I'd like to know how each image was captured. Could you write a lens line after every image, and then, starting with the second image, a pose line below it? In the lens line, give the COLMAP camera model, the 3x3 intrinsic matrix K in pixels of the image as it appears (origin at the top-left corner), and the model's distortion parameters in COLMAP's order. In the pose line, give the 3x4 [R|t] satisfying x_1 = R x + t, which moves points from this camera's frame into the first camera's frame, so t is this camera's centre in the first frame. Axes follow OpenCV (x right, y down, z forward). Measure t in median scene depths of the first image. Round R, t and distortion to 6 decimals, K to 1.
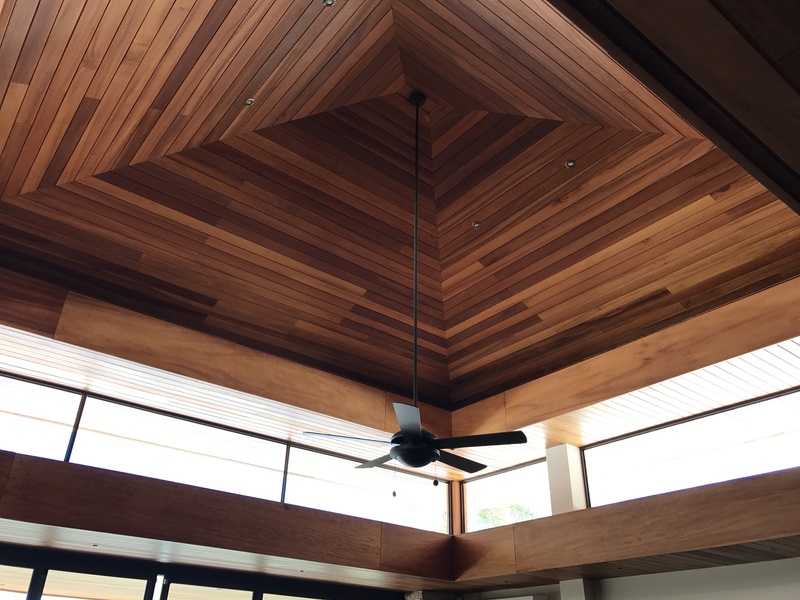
lens RADIAL K [[660.5, 0, 395.8], [0, 660.5, 295.0], [0, 0, 1]] dist [0.016927, -0.013129]
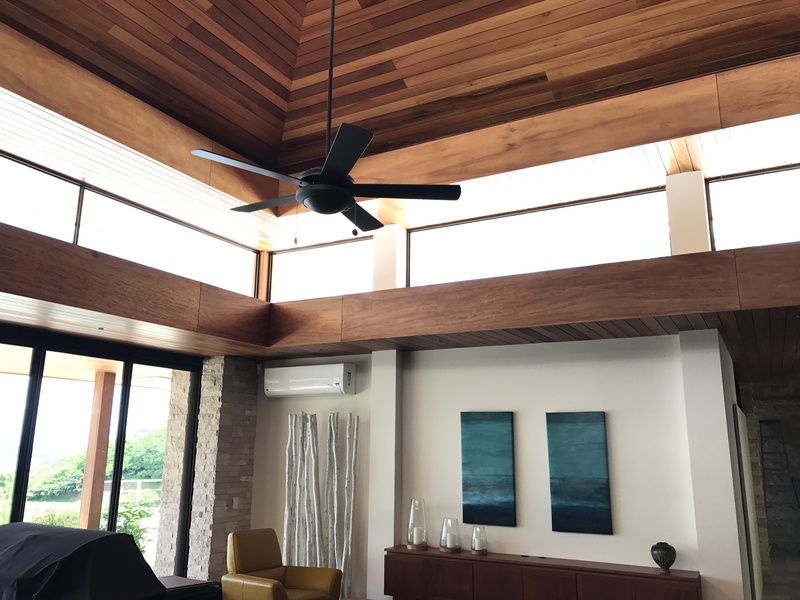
lens RADIAL K [[660.5, 0, 395.8], [0, 660.5, 295.0], [0, 0, 1]] dist [0.016927, -0.013129]
pose [[0.925746, 0.074875, 0.370659, -0.113936], [-0.185398, 0.944177, 0.272317, 0.066695], [-0.329578, -0.320816, 0.887950, 0.111199]]
